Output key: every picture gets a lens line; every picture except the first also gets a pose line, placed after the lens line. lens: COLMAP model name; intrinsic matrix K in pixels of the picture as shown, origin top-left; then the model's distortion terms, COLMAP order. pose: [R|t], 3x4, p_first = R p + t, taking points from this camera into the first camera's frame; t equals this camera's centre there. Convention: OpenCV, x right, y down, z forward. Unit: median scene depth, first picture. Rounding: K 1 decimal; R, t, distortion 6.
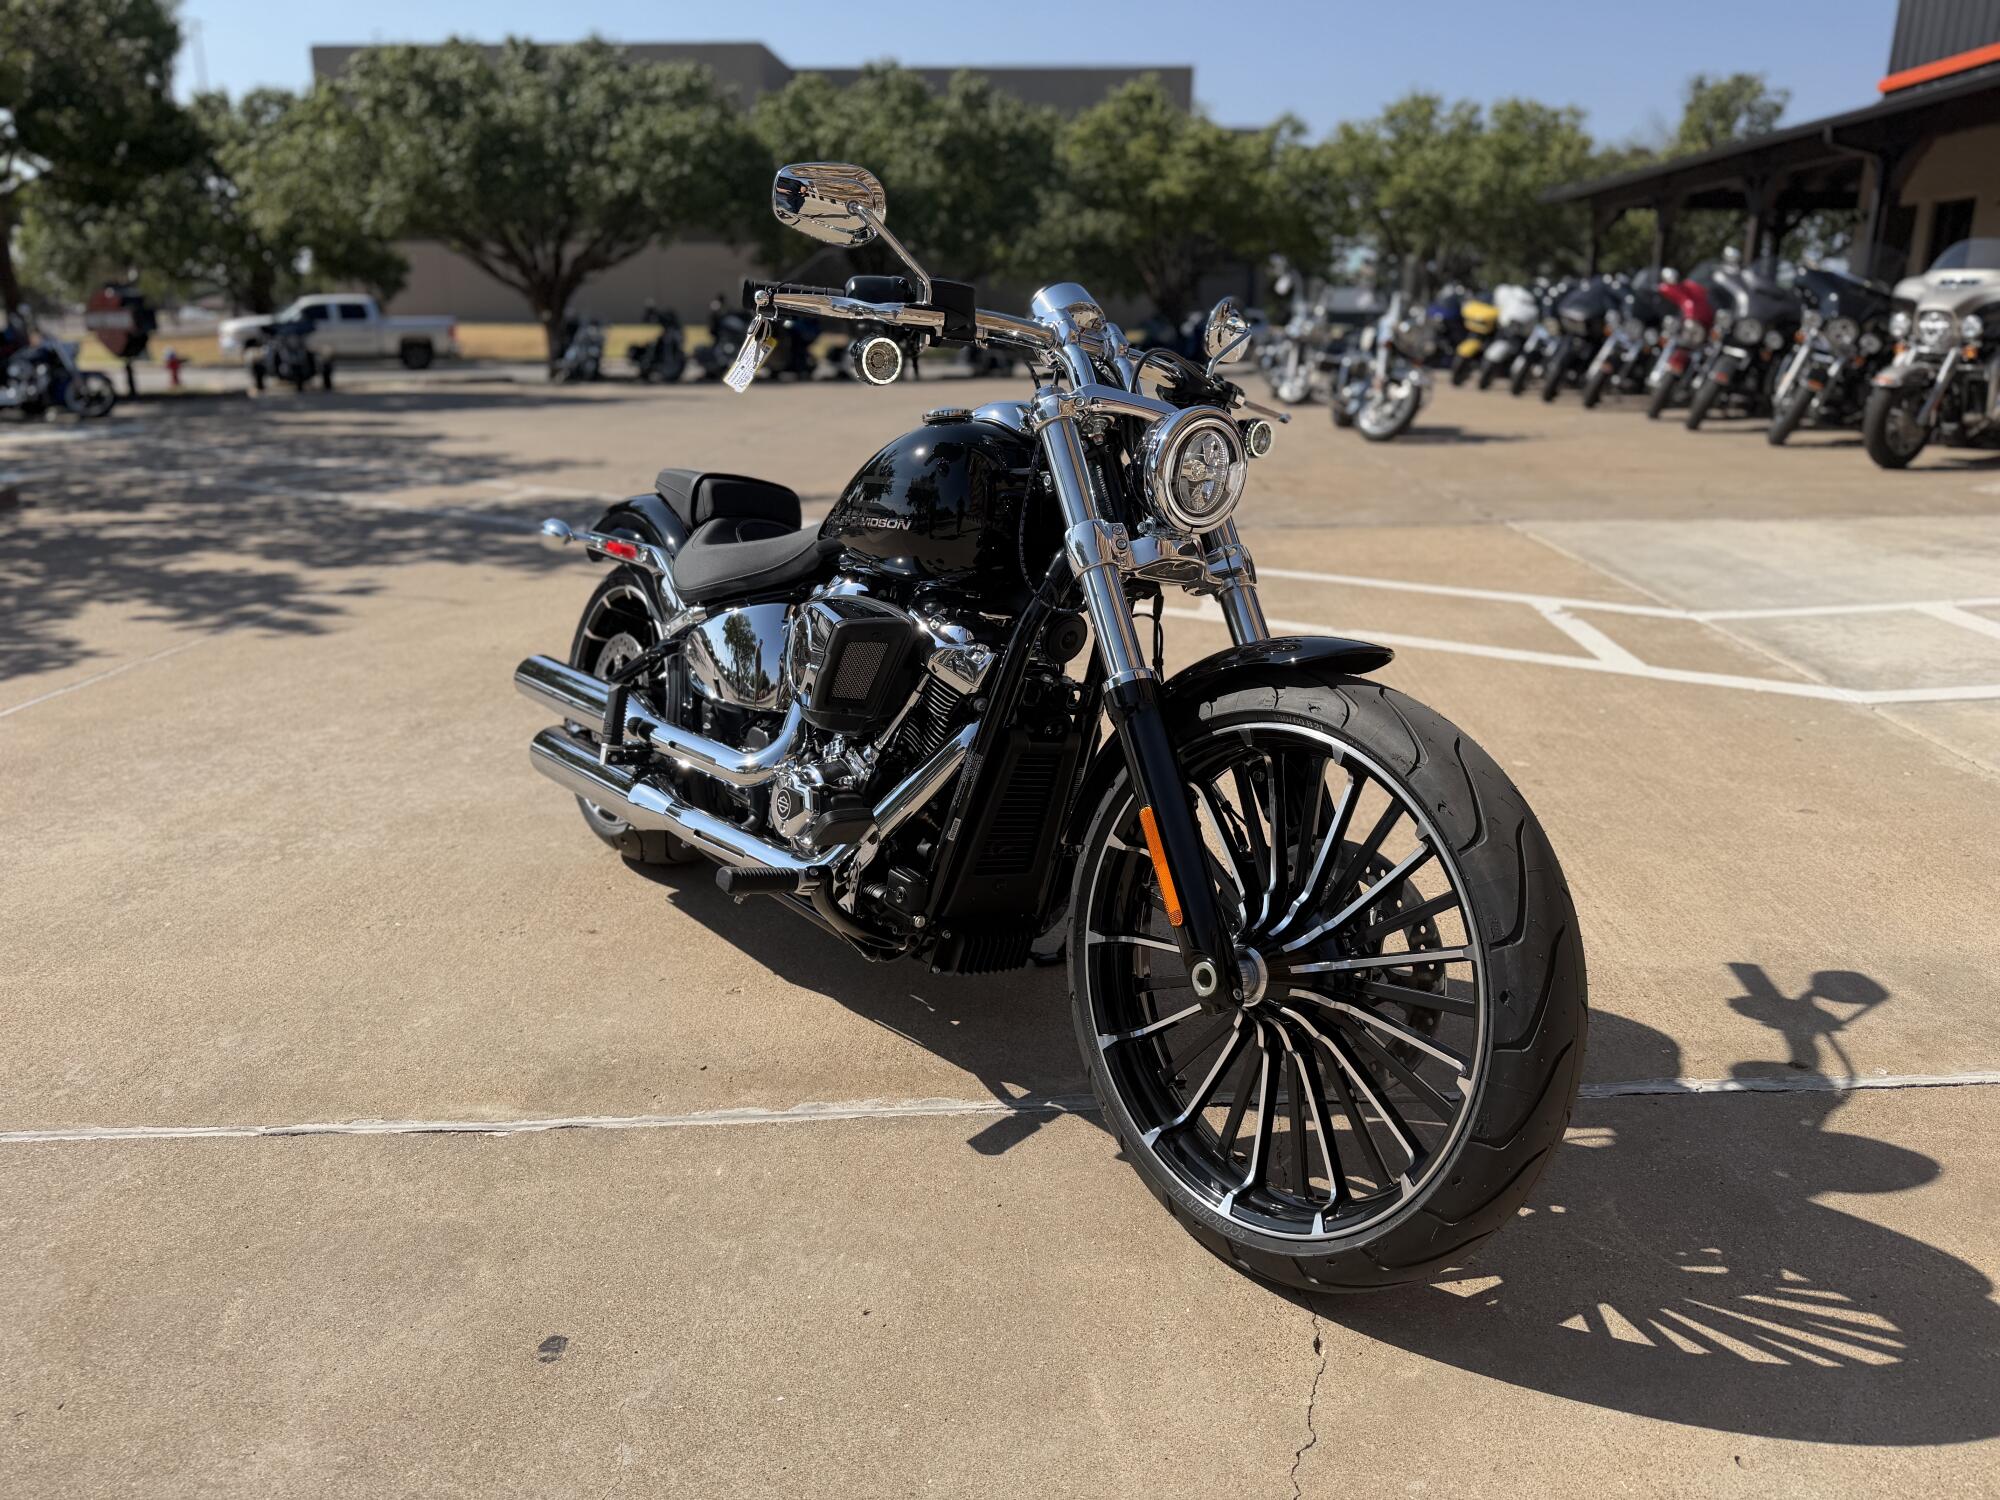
lens RADIAL K [[1430.0, 0, 999.8], [0, 1430.0, 746.2], [0, 0, 1]] dist [0.004049, -0.012883]
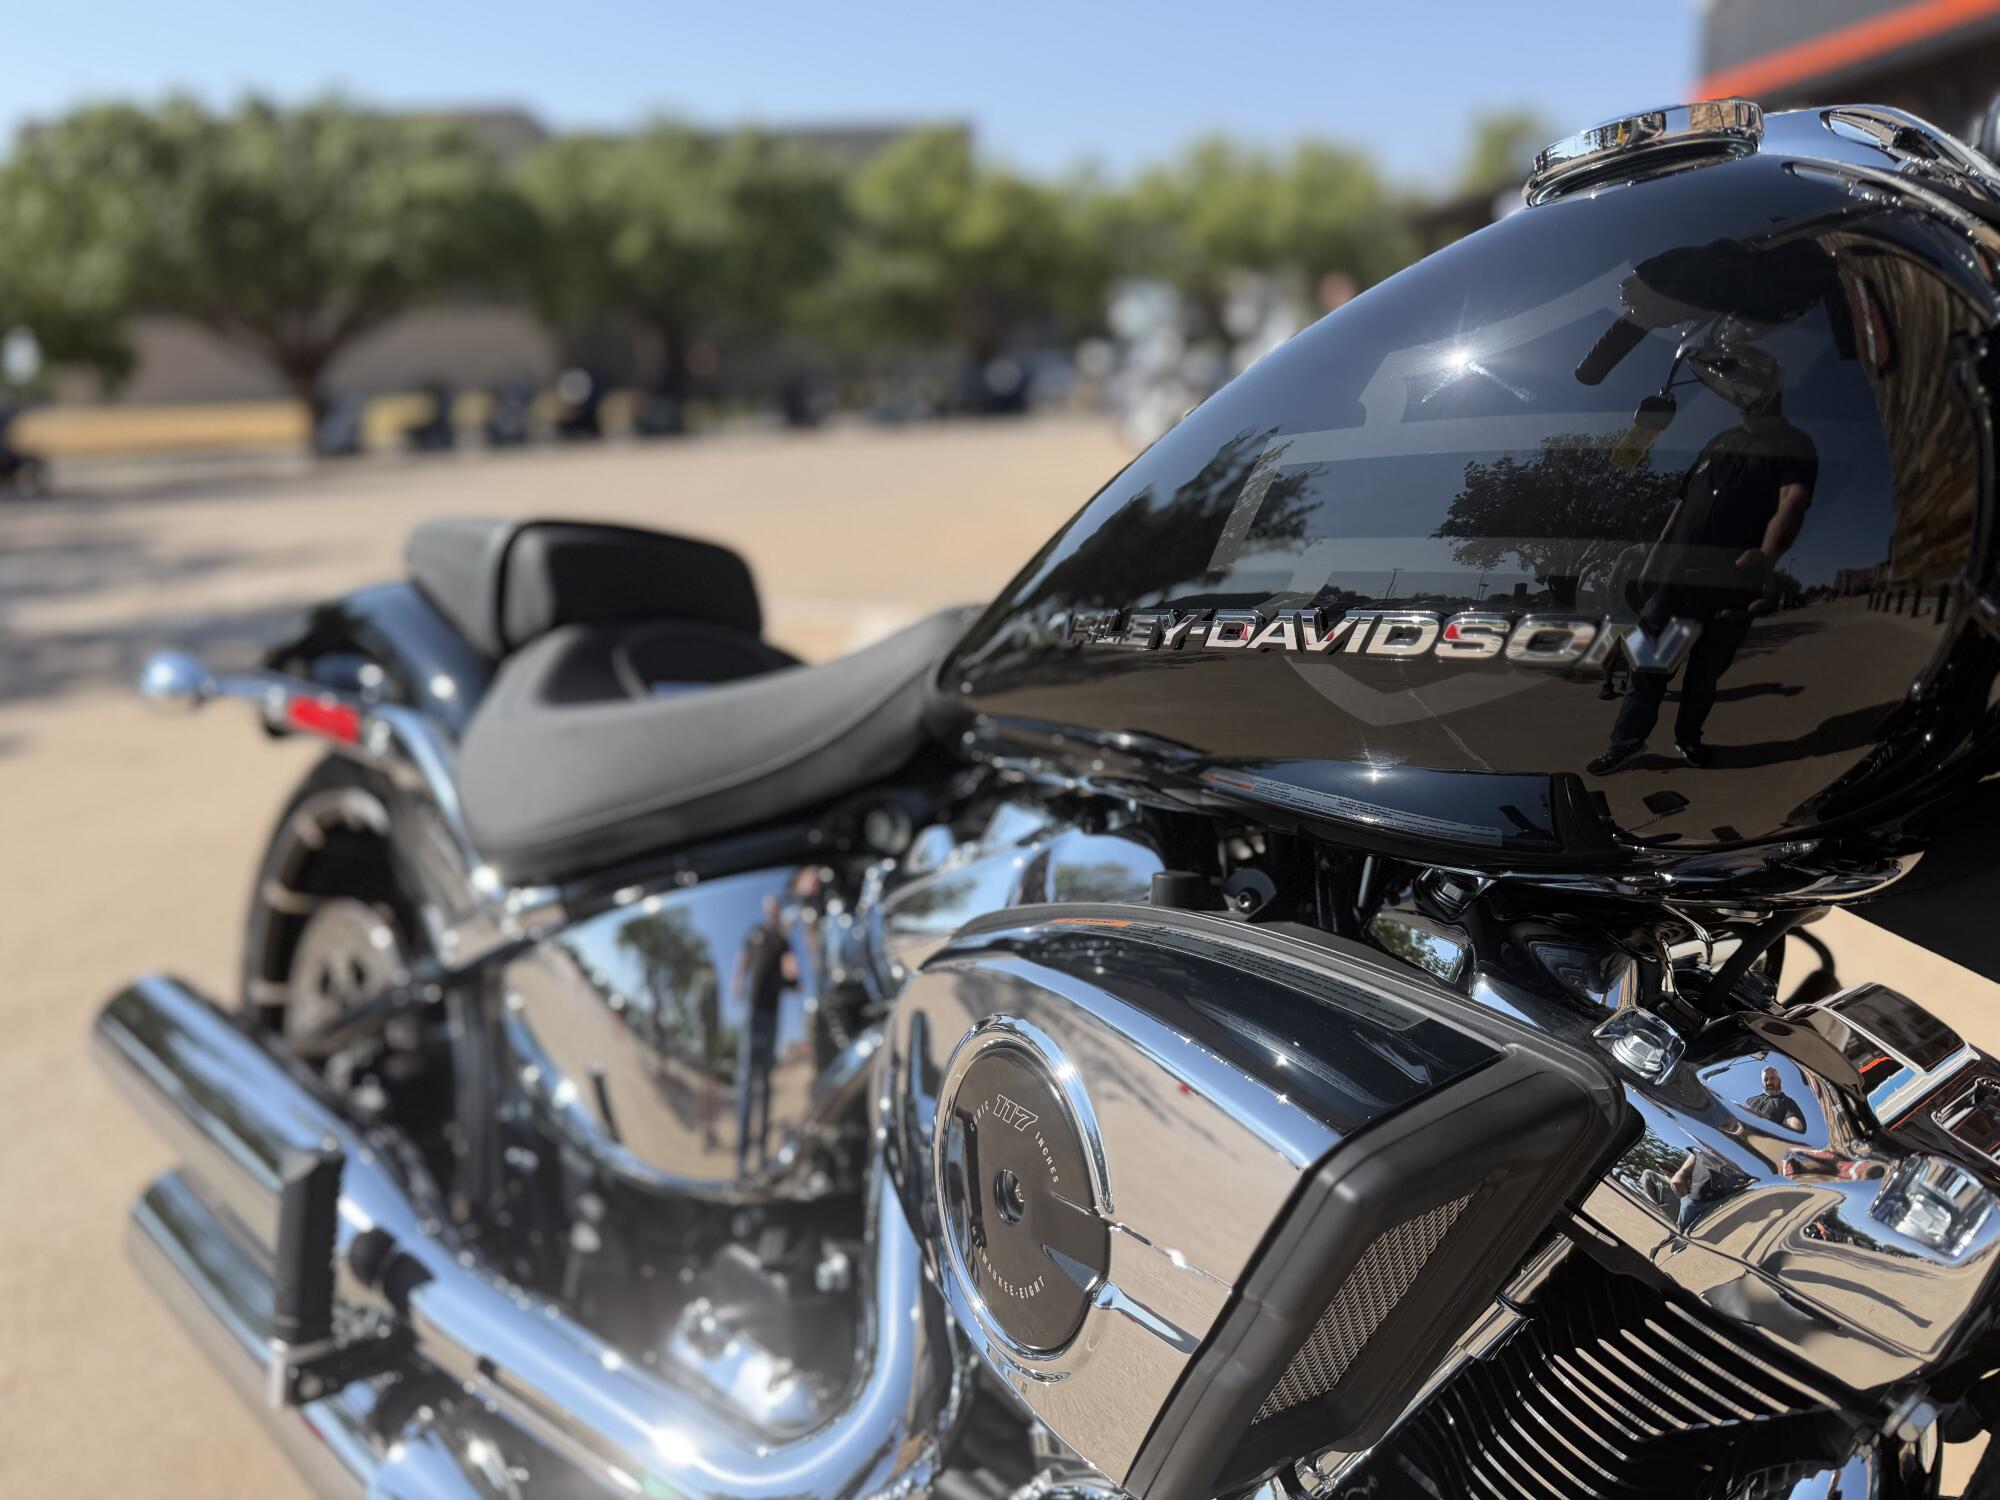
lens RADIAL K [[1430.0, 0, 1000.8], [0, 1430.0, 763.2], [0, 0, 1]] dist [0.004049, -0.012883]
pose [[0.988863, -0.076503, 0.127660, -0.119171], [0.080472, 0.996412, -0.026219, -0.093530], [-0.125196, 0.036200, 0.991471, 0.539192]]
